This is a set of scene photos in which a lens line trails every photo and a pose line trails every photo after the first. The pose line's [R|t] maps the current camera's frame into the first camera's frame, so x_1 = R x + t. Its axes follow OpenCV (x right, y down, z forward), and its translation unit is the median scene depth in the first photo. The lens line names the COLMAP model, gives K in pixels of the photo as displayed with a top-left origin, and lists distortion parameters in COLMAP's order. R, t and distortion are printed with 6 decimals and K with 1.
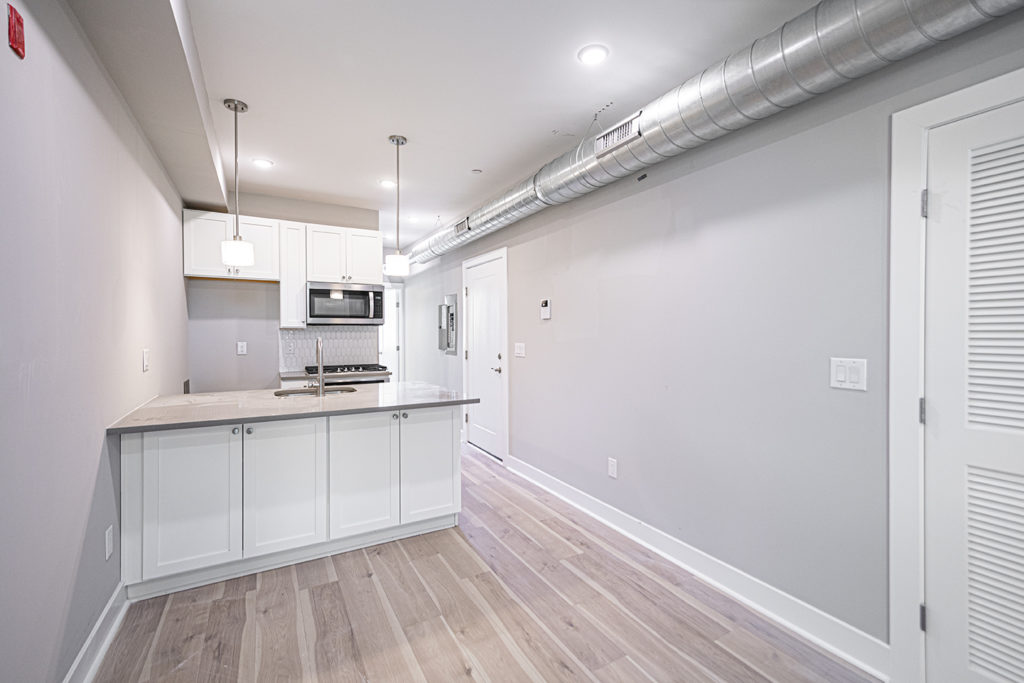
lens RADIAL K [[448.3, 0, 515.0], [0, 448.3, 341.5], [0, 0, 1]] dist [0.019038, 0.000684]
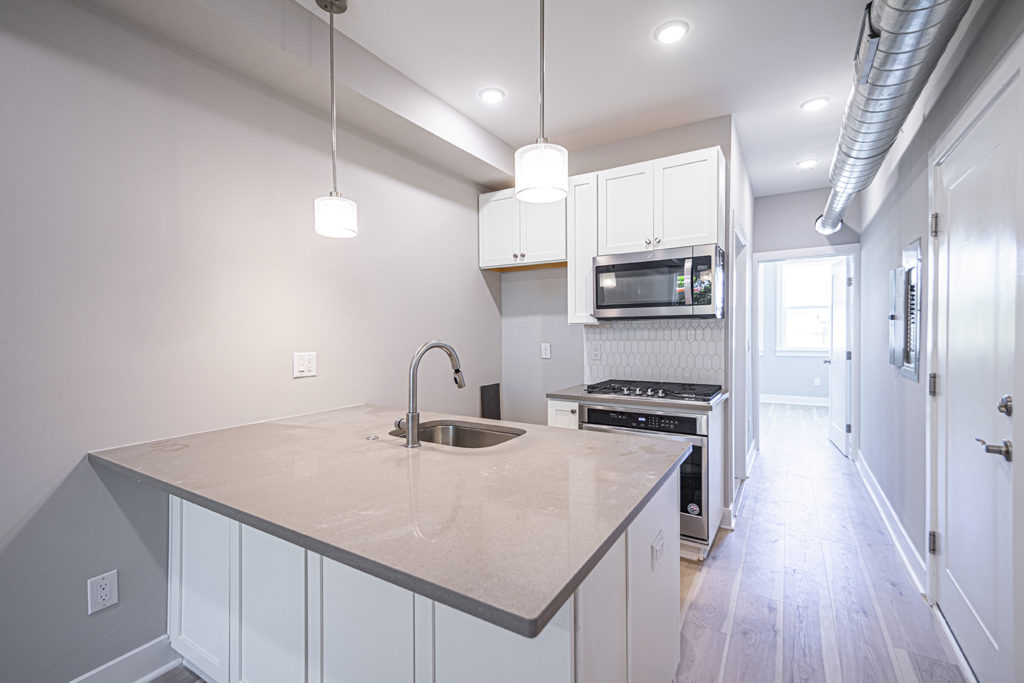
lens RADIAL K [[448.3, 0, 515.0], [0, 448.3, 341.5], [0, 0, 1]] dist [0.019038, 0.000684]
pose [[0.483732, 0.017335, -0.875044, 0.078232], [-0.010786, 0.999846, 0.013845, -0.012262], [0.875150, 0.002741, 0.483845, 0.559463]]
